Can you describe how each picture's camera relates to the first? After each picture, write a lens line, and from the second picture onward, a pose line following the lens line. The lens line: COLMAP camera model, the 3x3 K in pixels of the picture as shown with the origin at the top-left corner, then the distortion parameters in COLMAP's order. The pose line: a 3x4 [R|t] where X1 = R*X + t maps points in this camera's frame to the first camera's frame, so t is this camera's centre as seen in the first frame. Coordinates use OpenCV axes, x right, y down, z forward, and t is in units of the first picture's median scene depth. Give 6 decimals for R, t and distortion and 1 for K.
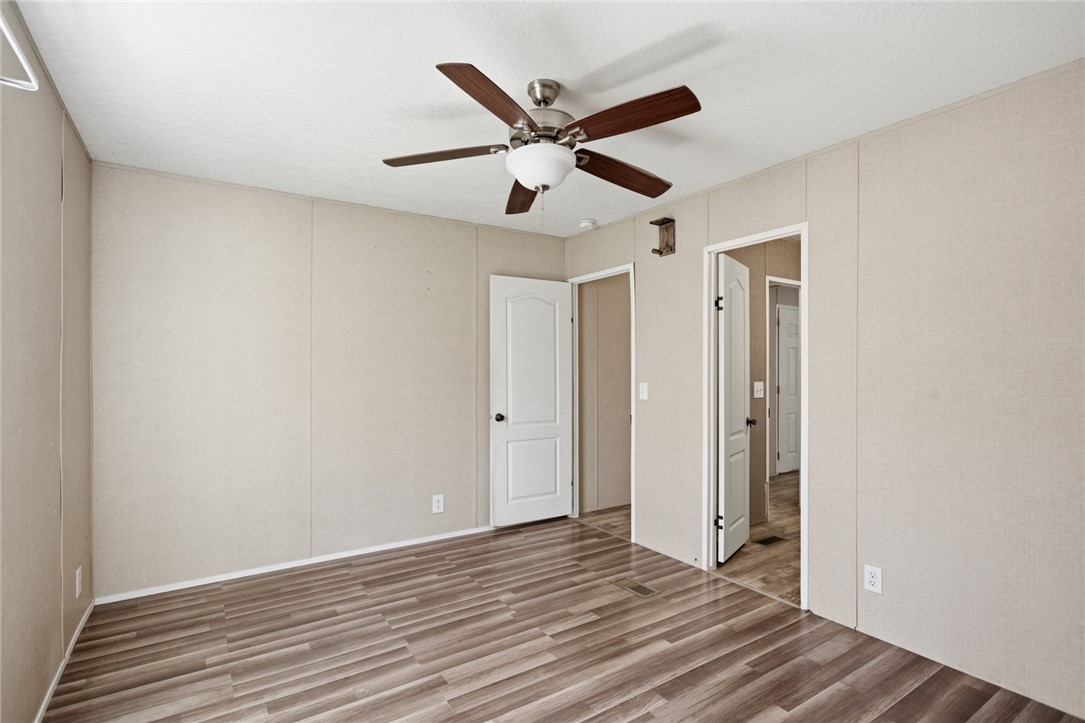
lens RADIAL K [[524.0, 0, 539.2], [0, 524.0, 367.6], [0, 0, 1]] dist [-0.003299, -0.000173]
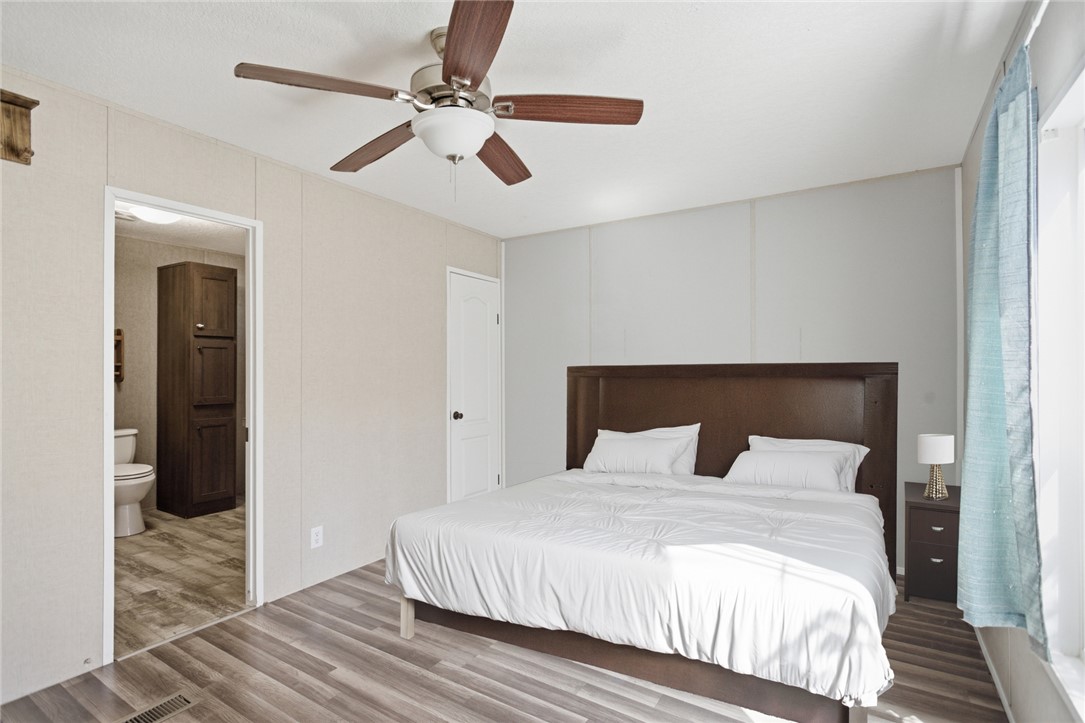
lens RADIAL K [[524.0, 0, 539.2], [0, 524.0, 367.6], [0, 0, 1]] dist [-0.003299, -0.000173]
pose [[-0.410949, 0.002985, 0.911654, -0.710877], [-0.002315, 0.999988, -0.004318, 0.008264], [-0.911656, -0.003885, -0.410937, 1.039453]]
